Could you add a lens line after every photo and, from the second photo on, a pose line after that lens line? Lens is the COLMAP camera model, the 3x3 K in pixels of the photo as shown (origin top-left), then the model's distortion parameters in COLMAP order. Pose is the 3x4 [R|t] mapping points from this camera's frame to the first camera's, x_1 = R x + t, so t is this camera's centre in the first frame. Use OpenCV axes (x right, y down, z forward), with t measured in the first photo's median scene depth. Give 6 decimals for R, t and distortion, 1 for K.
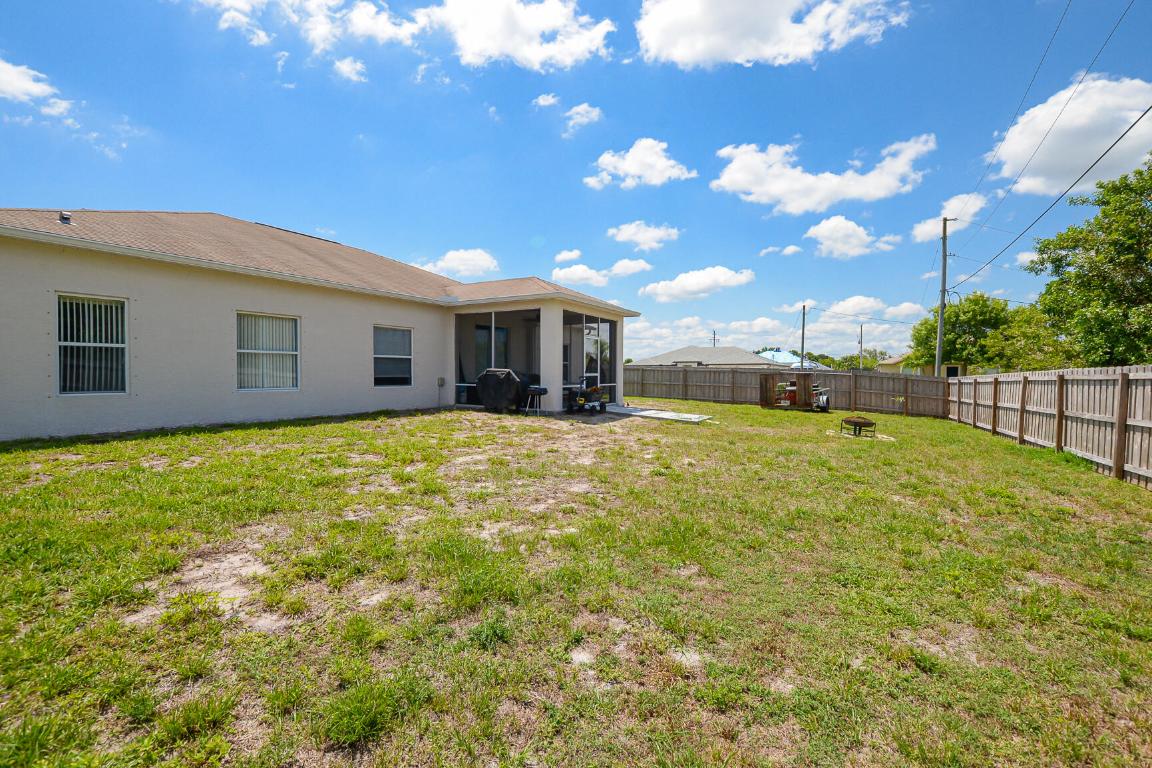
lens RADIAL K [[508.1, 0, 574.6], [0, 508.1, 391.1], [0, 0, 1]] dist [-0.024093, 0.005809]
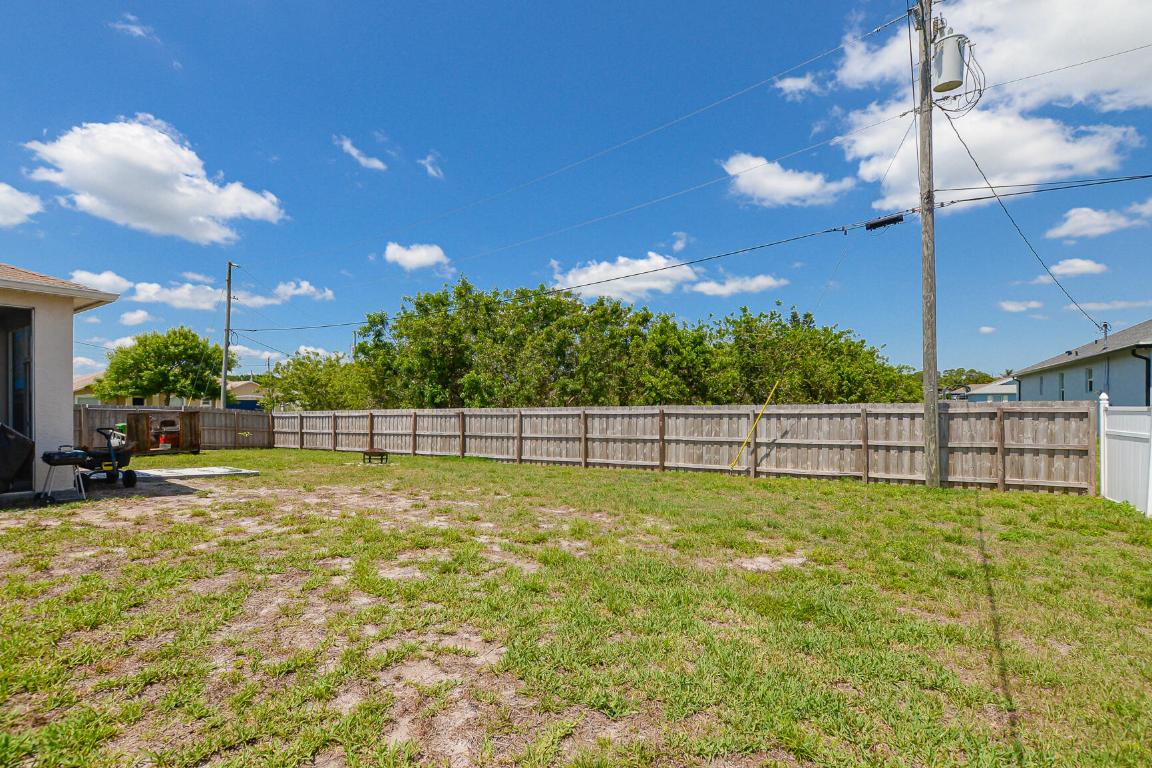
lens RADIAL K [[519.5, 0, 573.1], [0, 519.5, 396.7], [0, 0, 1]] dist [-0.001909, 0.001078]
pose [[0.052623, 0.006346, 0.998594, -0.476926], [0.034804, 0.999361, -0.008185, -0.033724], [-0.998008, 0.035186, 0.052369, 0.309087]]
